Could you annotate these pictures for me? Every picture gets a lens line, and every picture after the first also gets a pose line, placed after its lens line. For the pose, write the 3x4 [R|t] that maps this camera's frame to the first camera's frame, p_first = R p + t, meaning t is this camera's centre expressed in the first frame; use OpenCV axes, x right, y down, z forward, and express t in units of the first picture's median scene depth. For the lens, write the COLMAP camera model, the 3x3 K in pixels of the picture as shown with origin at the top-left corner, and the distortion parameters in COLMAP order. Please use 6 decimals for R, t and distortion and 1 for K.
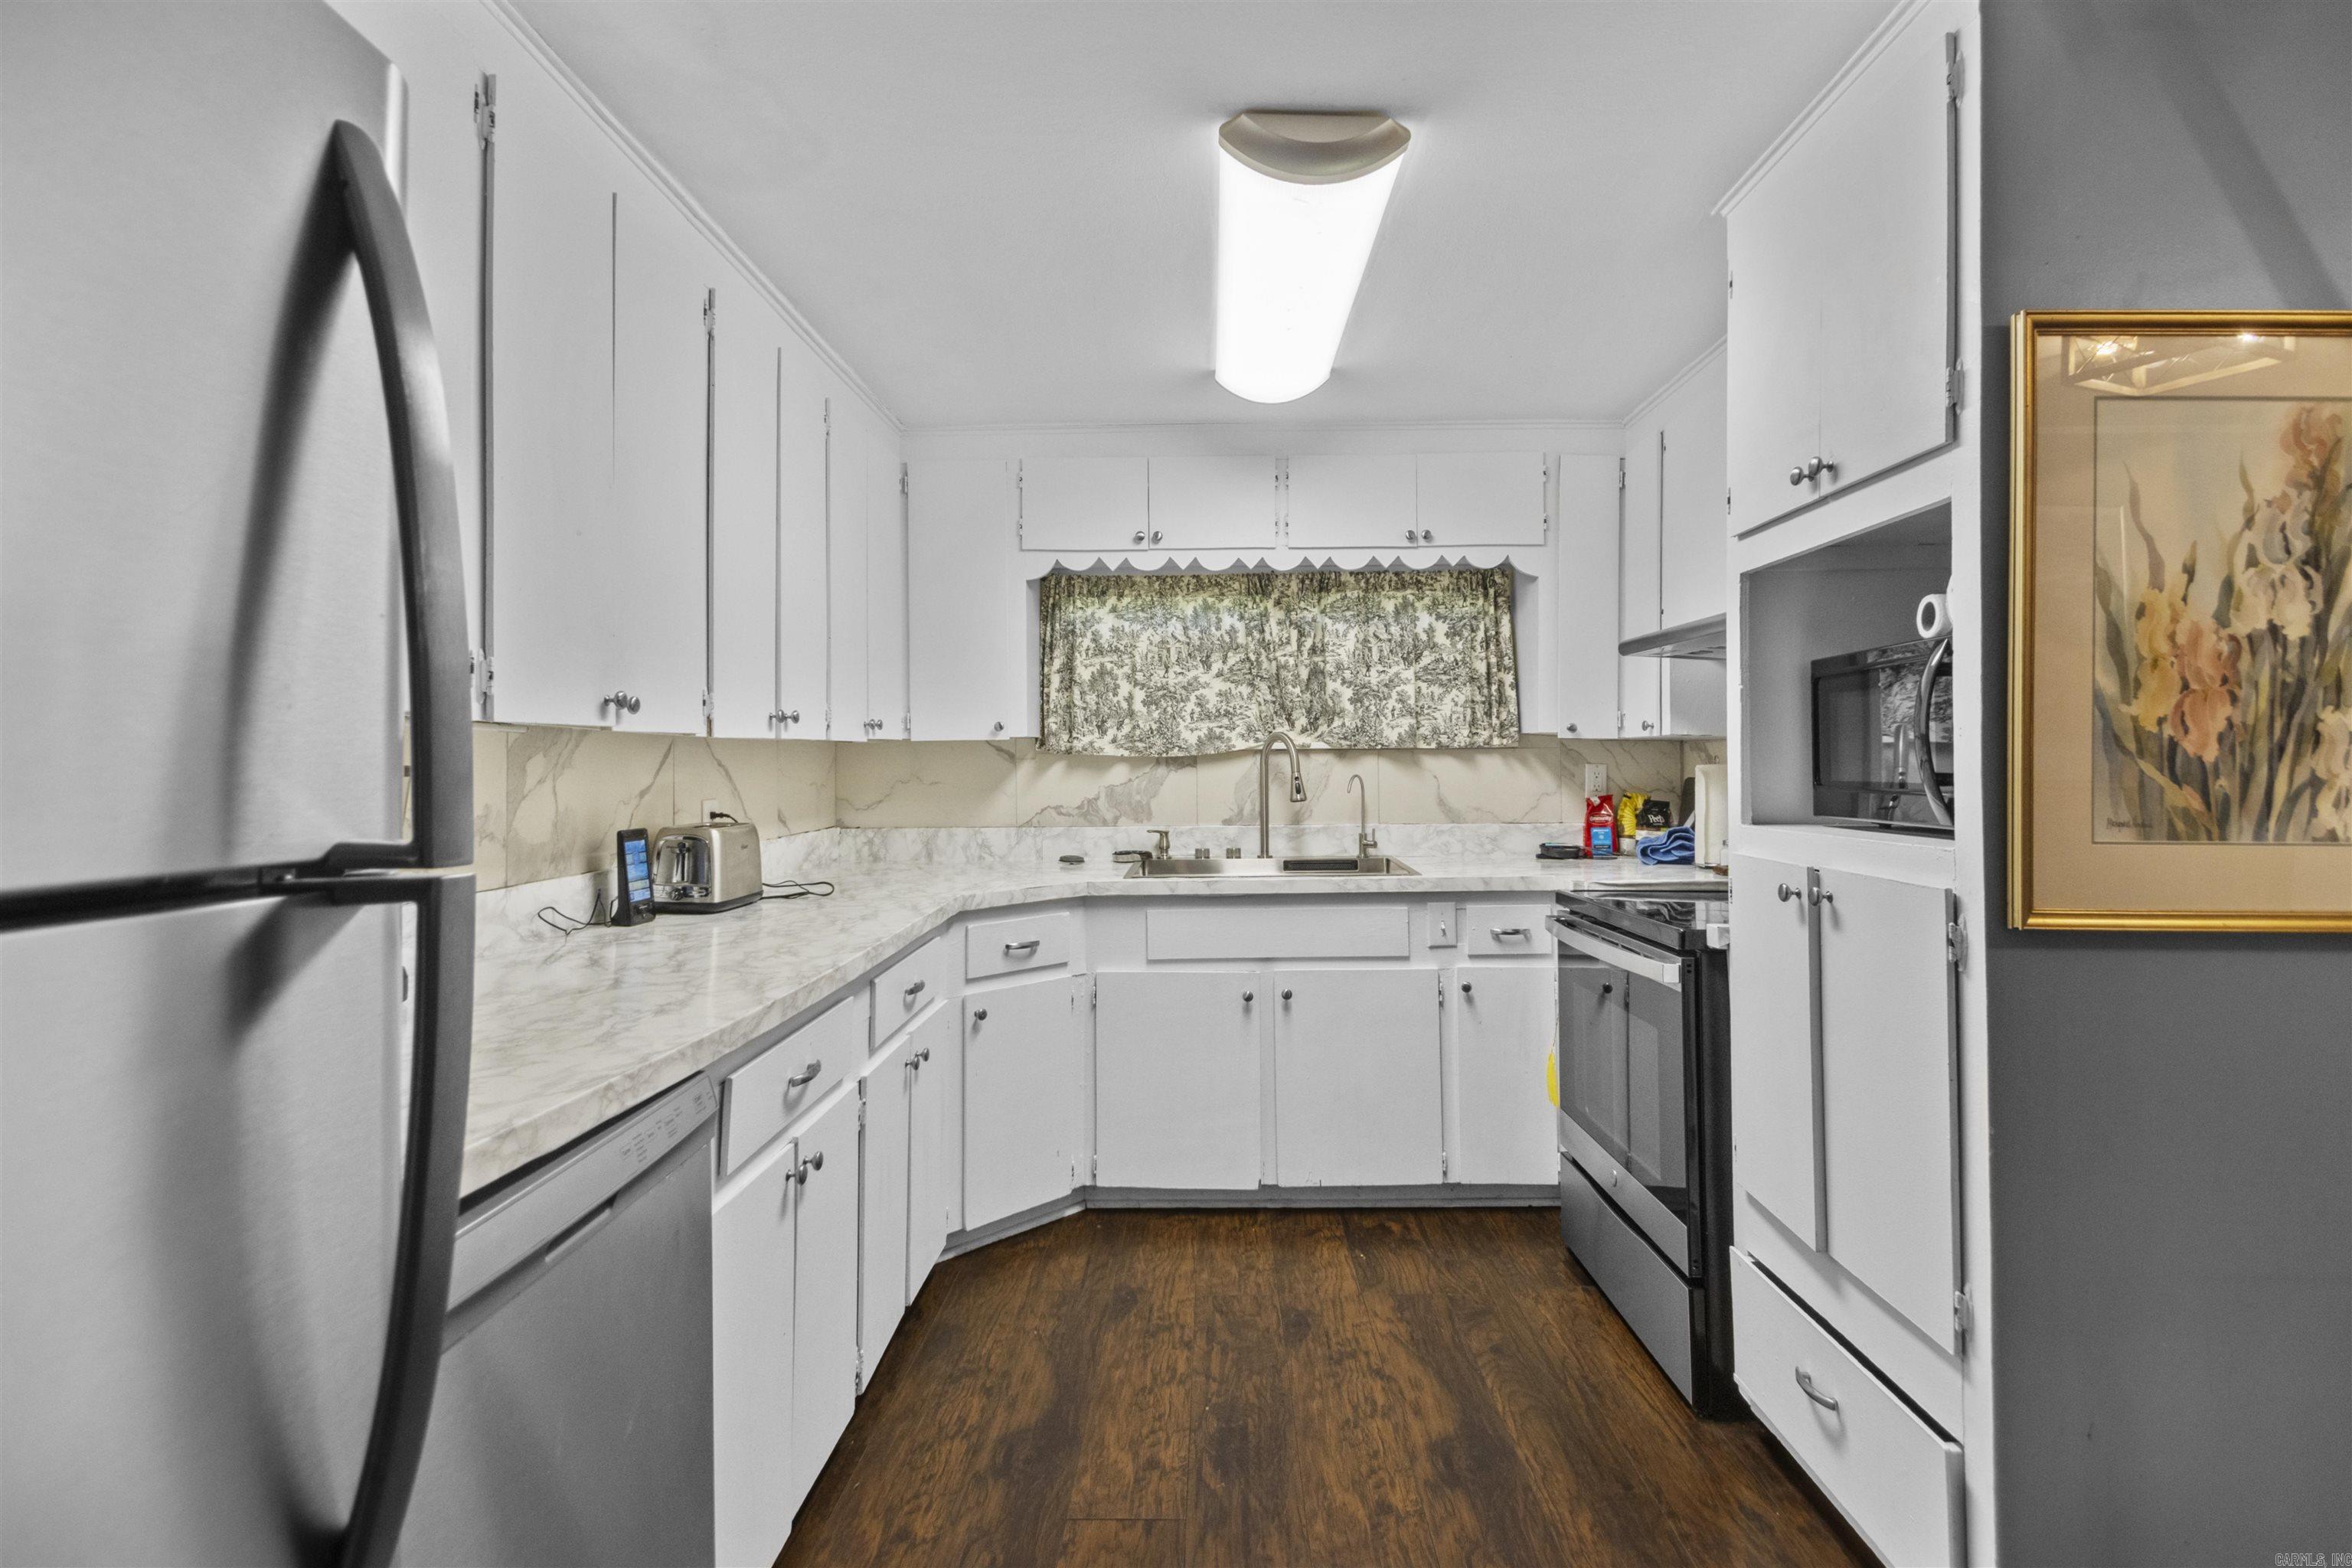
lens RADIAL K [[1096.2, 0, 1203.2], [0, 1096.2, 749.4], [0, 0, 1]] dist [0.046304, -0.018904]
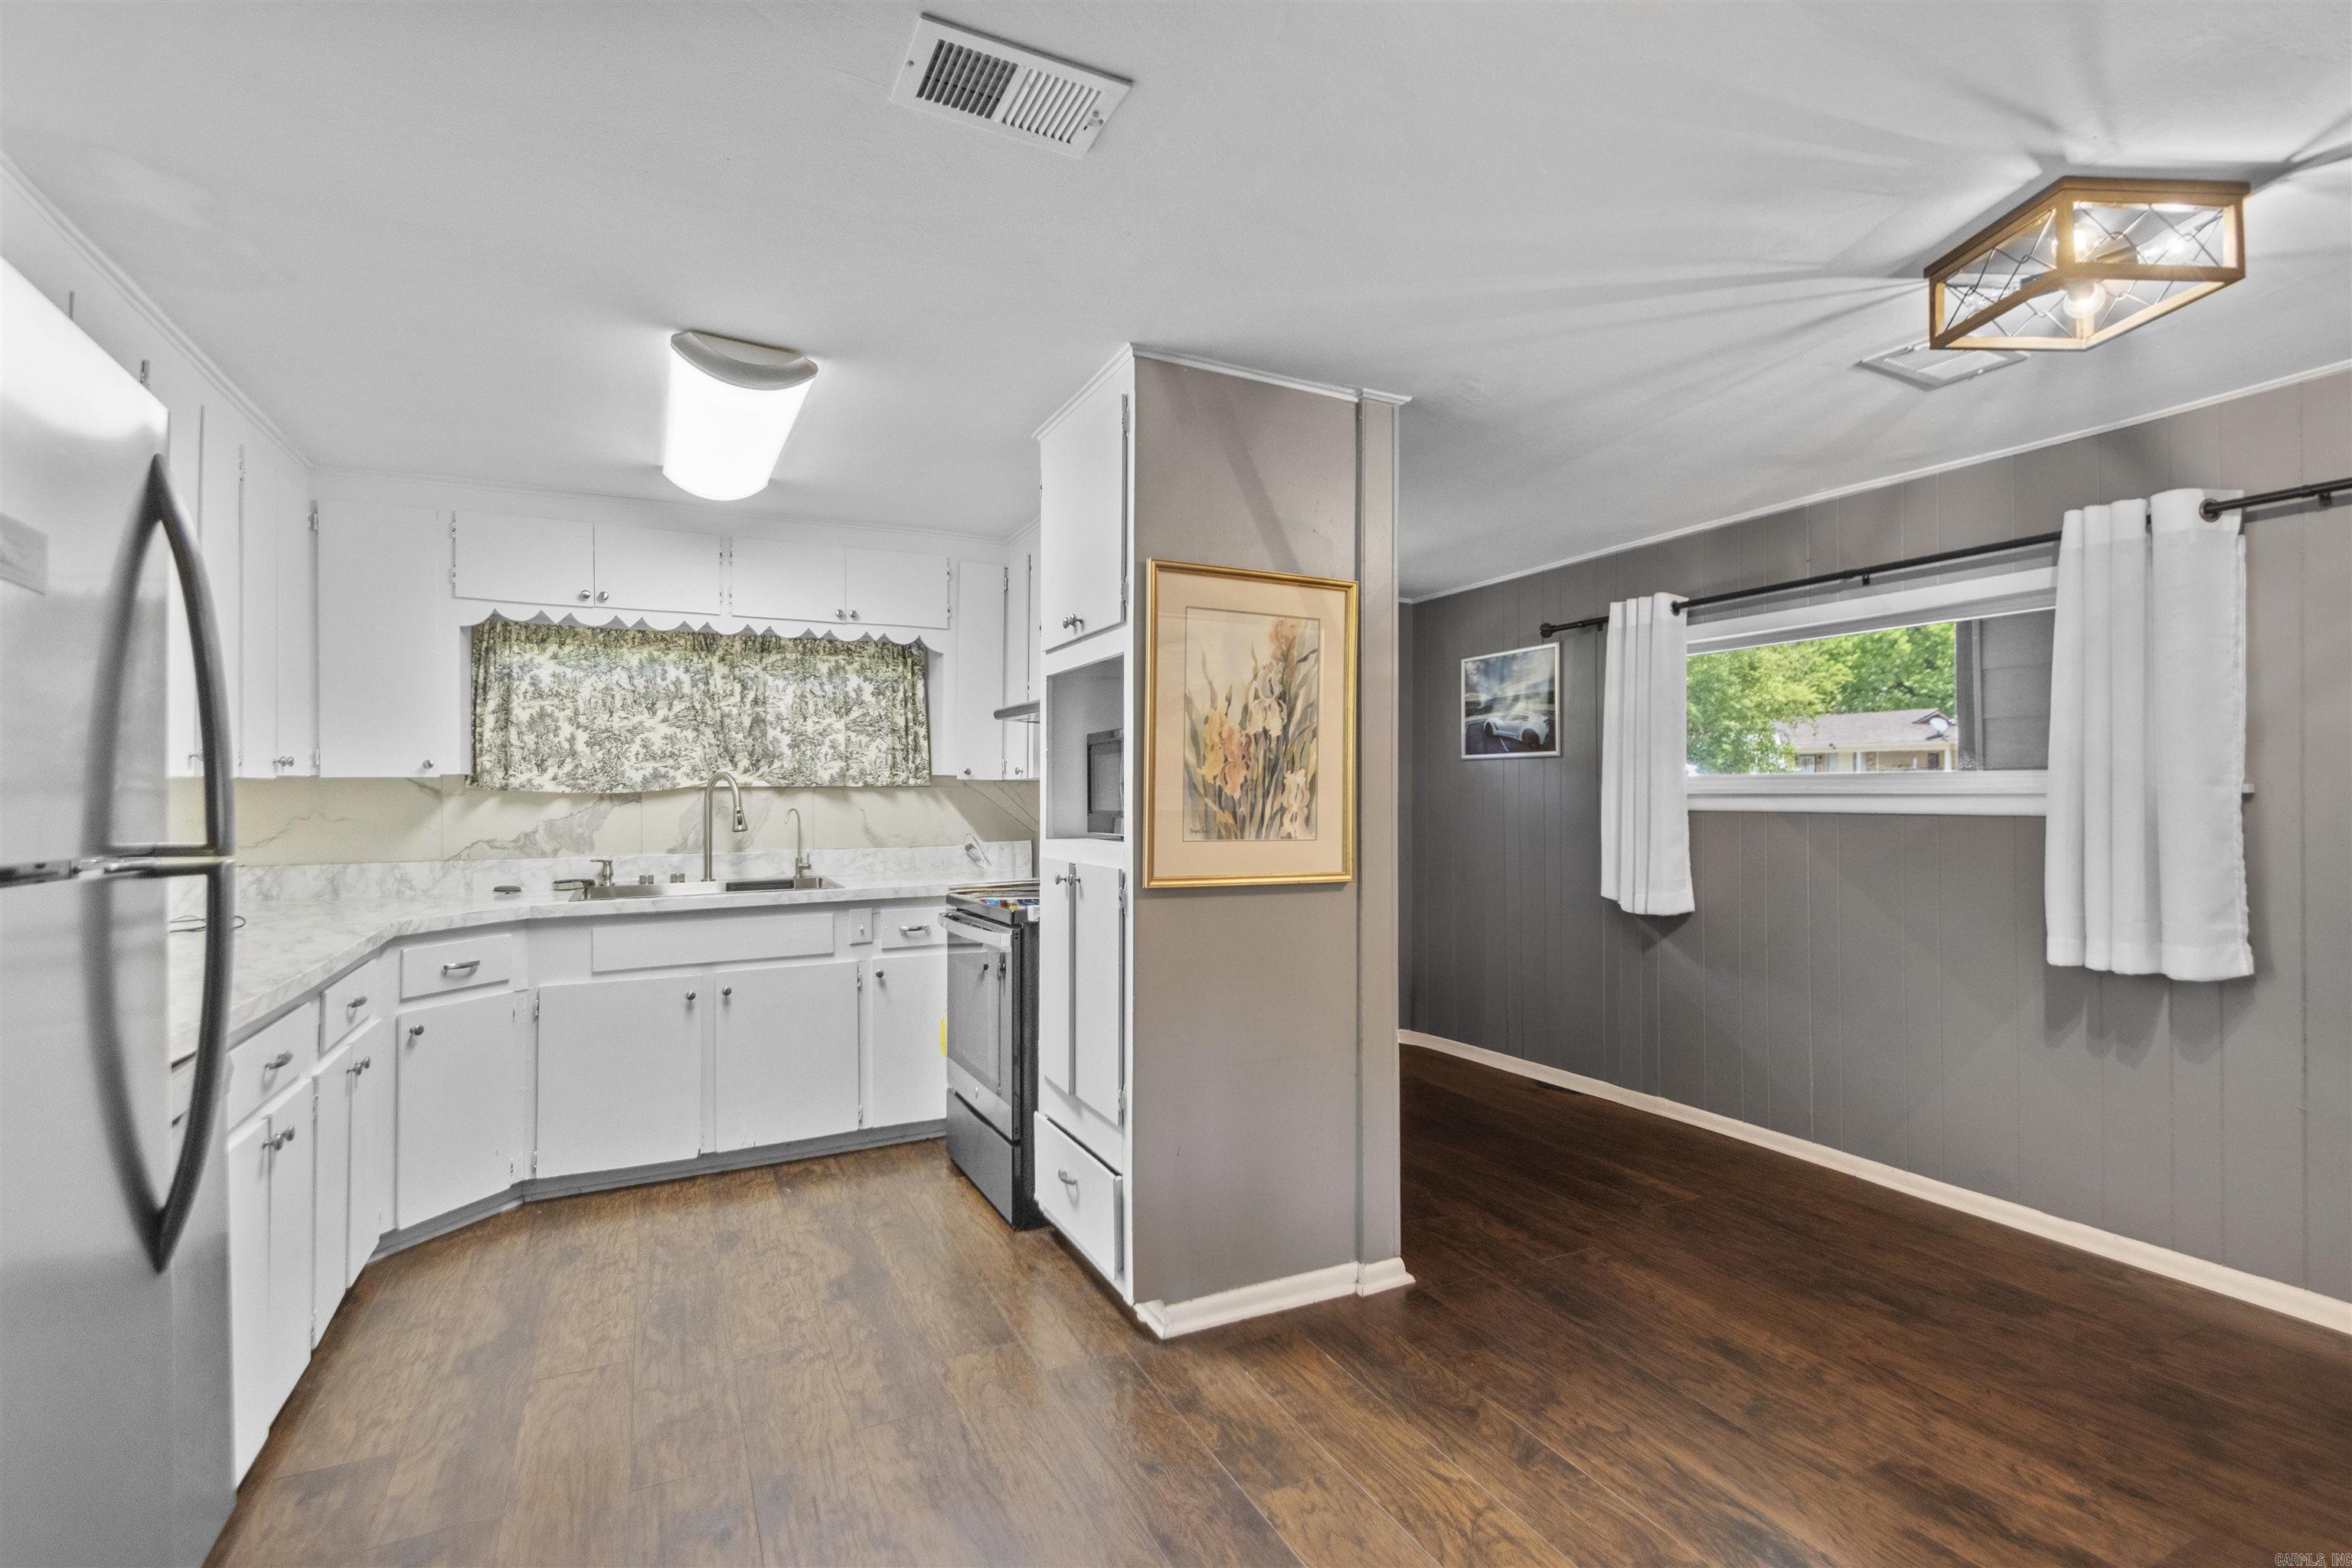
lens RADIAL K [[1096.2, 0, 1182.5], [0, 1096.2, 781.8], [0, 0, 1]] dist [0.046304, -0.018904]
pose [[0.896075, 0.006603, 0.443854, -0.017089], [-0.005717, 0.999978, -0.003334, -0.005771], [-0.443866, 0.000450, 0.896093, -0.340355]]
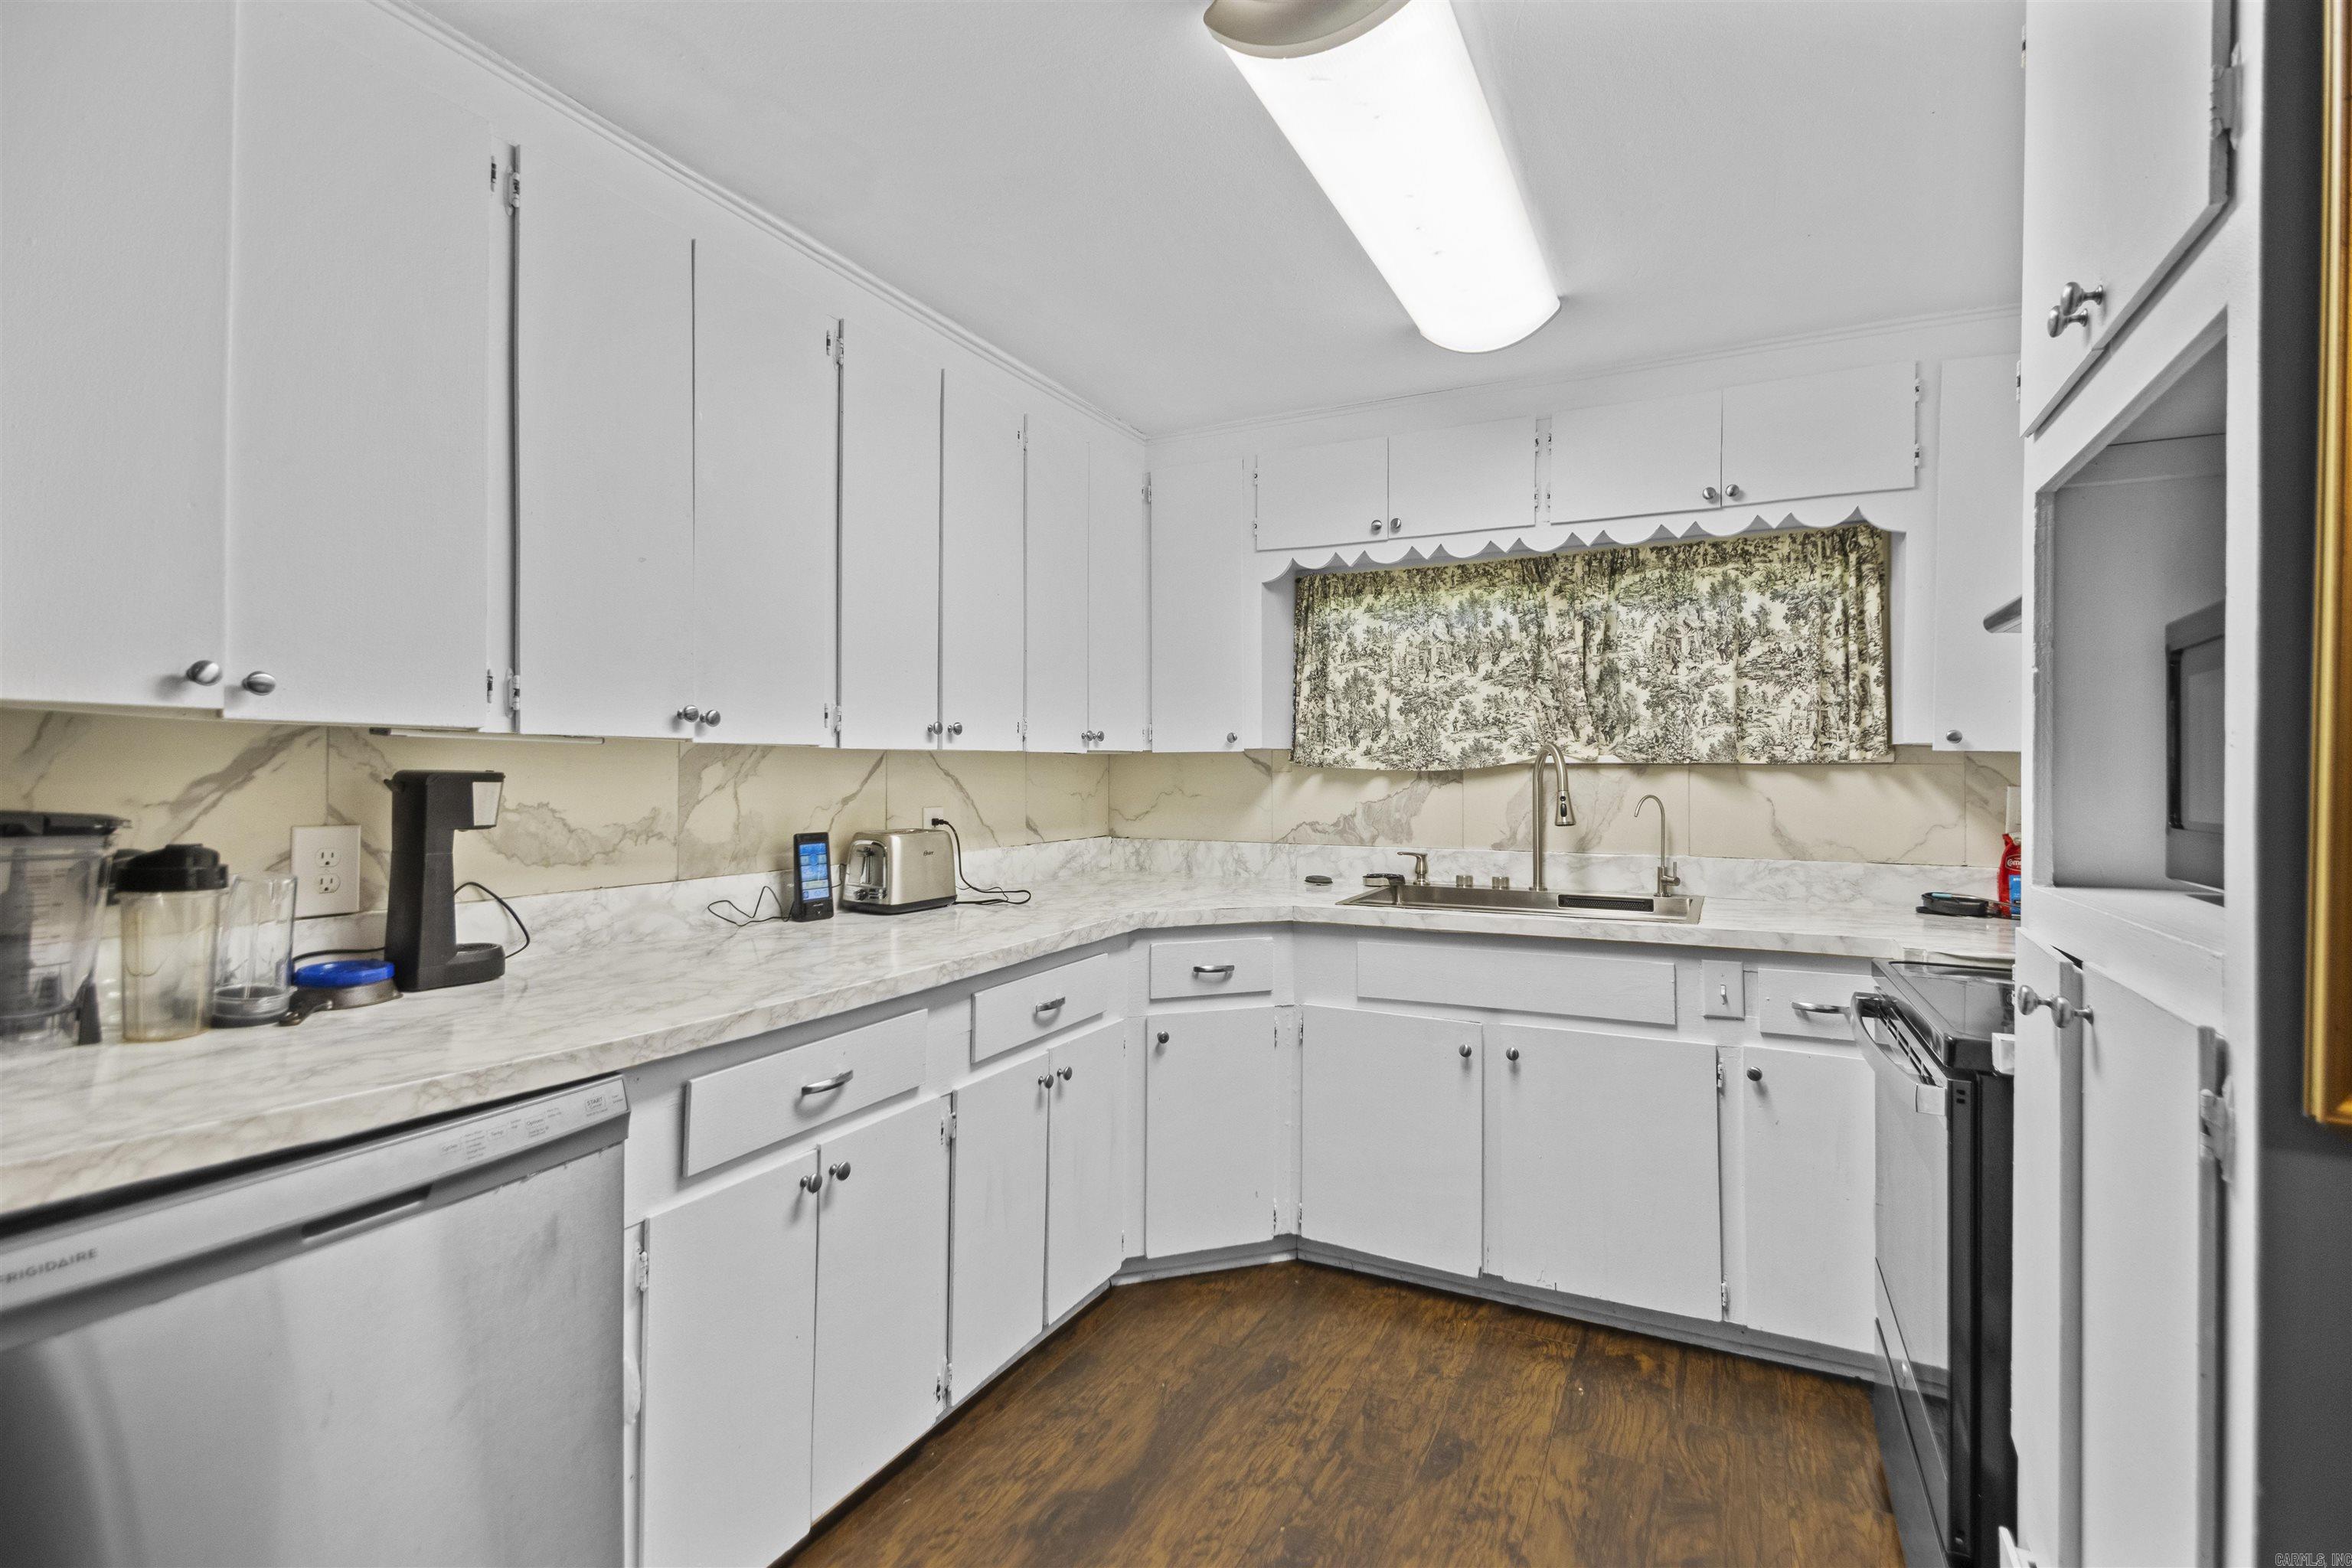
lens RADIAL K [[1096.2, 0, 1195.6], [0, 1096.2, 769.2], [0, 0, 1]] dist [0.046304, -0.018904]
pose [[0.906220, 0.009508, -0.422699, 0.238780], [-0.006104, 0.999937, 0.009406, -0.002473], [0.422762, -0.005944, 0.906221, 0.151802]]
